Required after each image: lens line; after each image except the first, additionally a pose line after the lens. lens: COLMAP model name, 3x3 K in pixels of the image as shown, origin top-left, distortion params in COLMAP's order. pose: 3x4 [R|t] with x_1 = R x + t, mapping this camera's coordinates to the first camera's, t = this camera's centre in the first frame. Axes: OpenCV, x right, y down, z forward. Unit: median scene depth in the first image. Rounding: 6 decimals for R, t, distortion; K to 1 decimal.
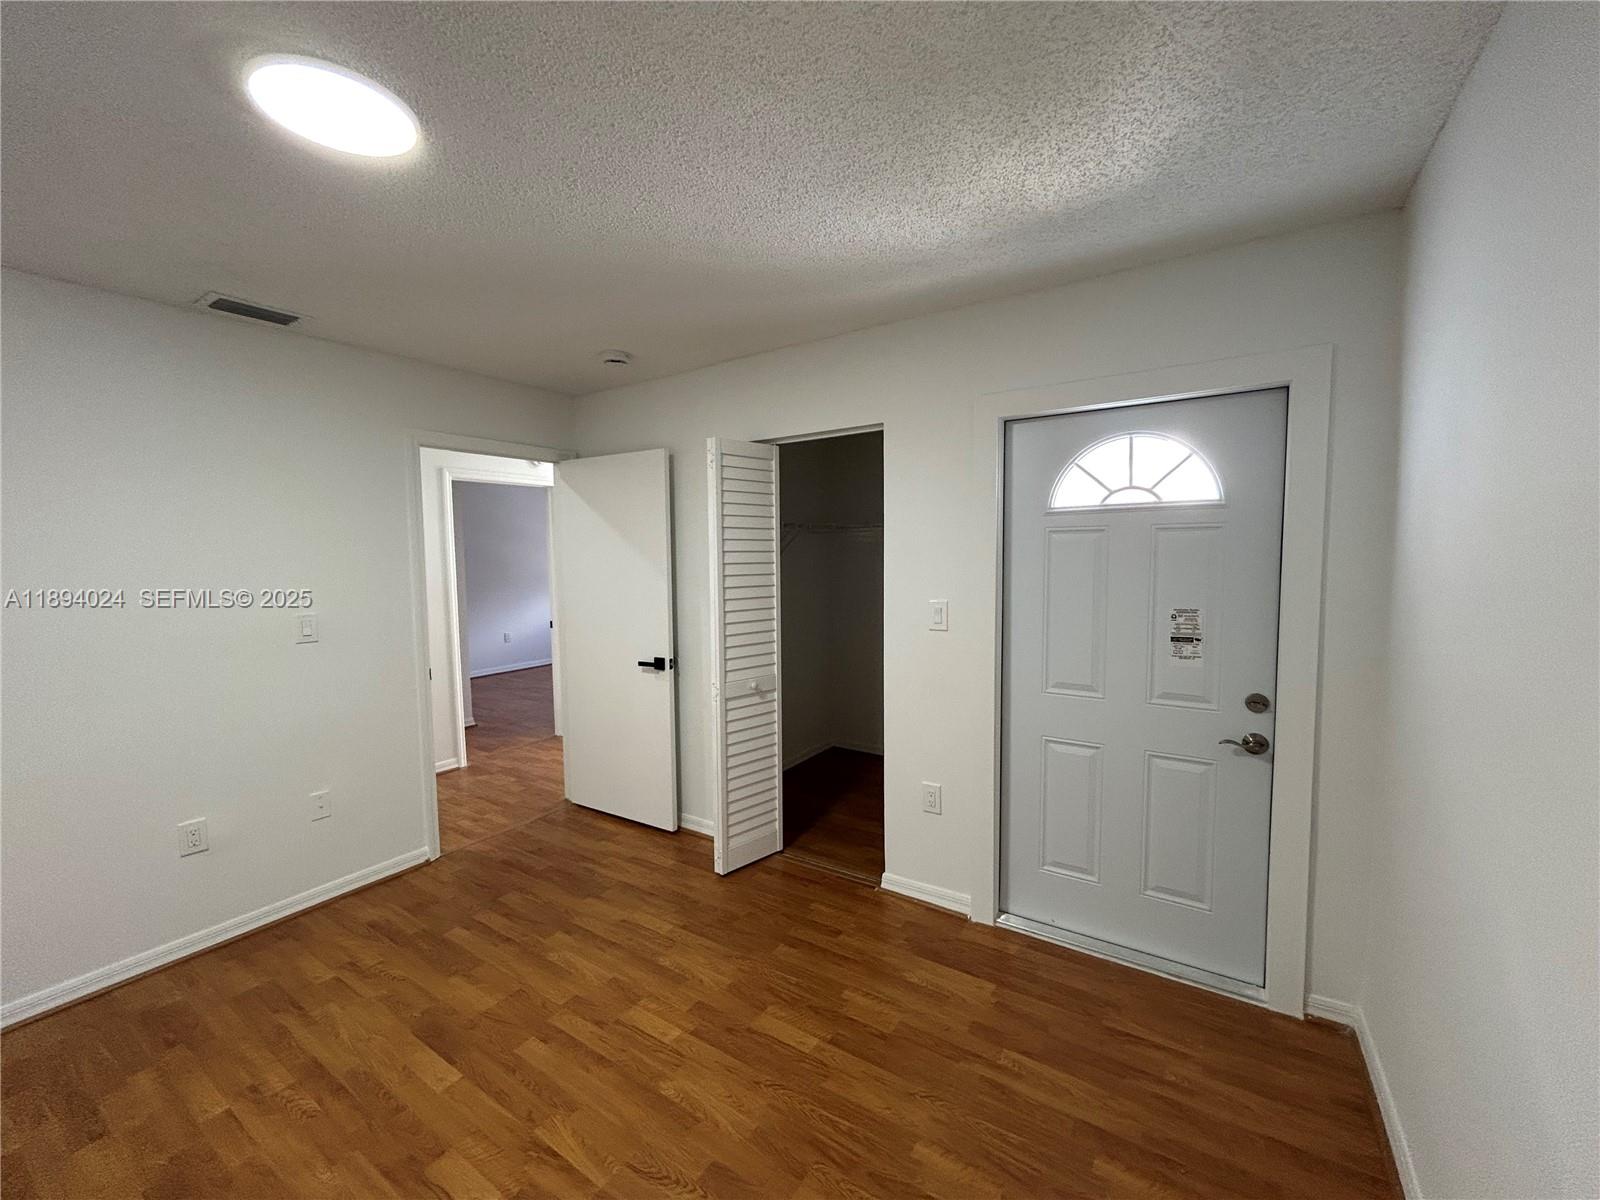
lens RADIAL K [[641.8, 0, 793.6], [0, 641.8, 598.2], [0, 0, 1]] dist [-0.002373, 0.000166]
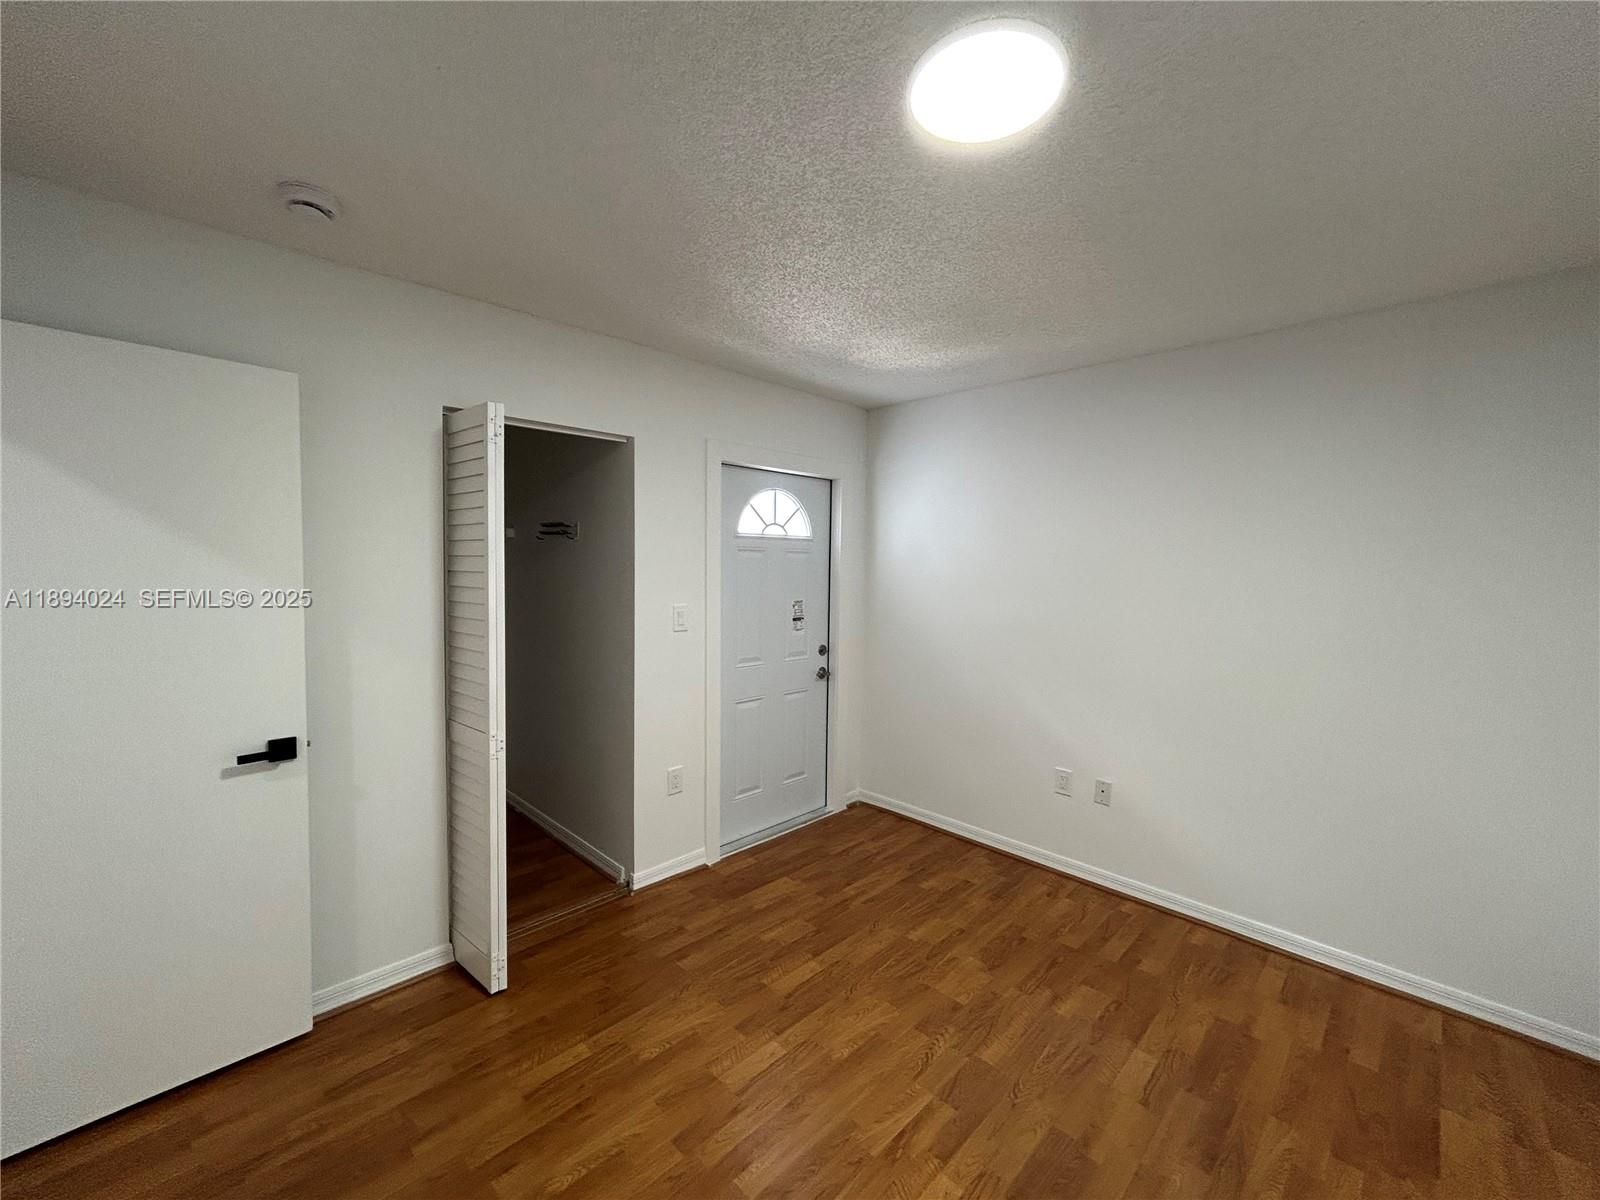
lens RADIAL K [[641.8, 0, 806.2], [0, 641.8, 599.8], [0, 0, 1]] dist [-0.002373, 0.000166]
pose [[0.190451, -0.042288, 0.980786, -1.096569], [0.047131, 0.998314, 0.033892, -0.044533], [-0.980565, 0.039771, 0.192122, 0.714751]]
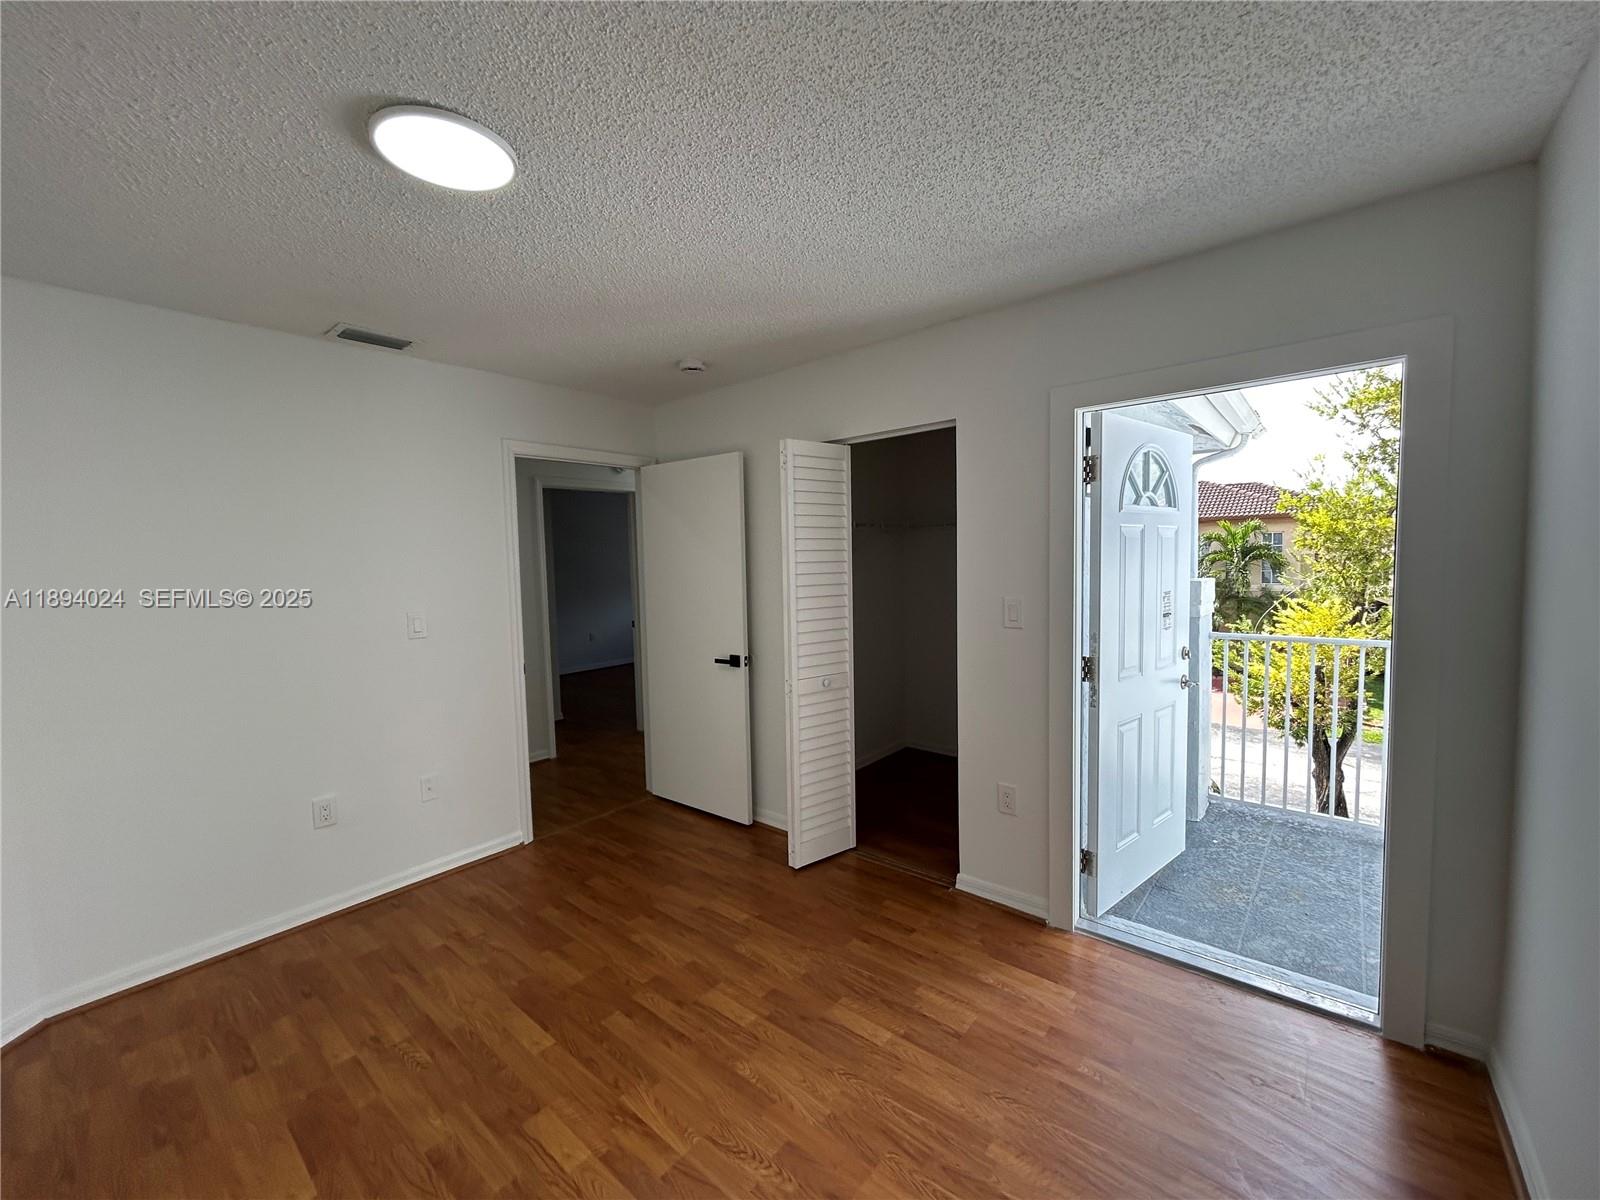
lens RADIAL K [[641.8, 0, 792.3], [0, 641.8, 599.3], [0, 0, 1]] dist [-0.002373, 0.000166]
pose [[0.993275, -0.003708, -0.115719, 0.003089], [0.003510, 0.999992, -0.001919, 0.008471], [0.115725, 0.001499, 0.993280, -0.017585]]
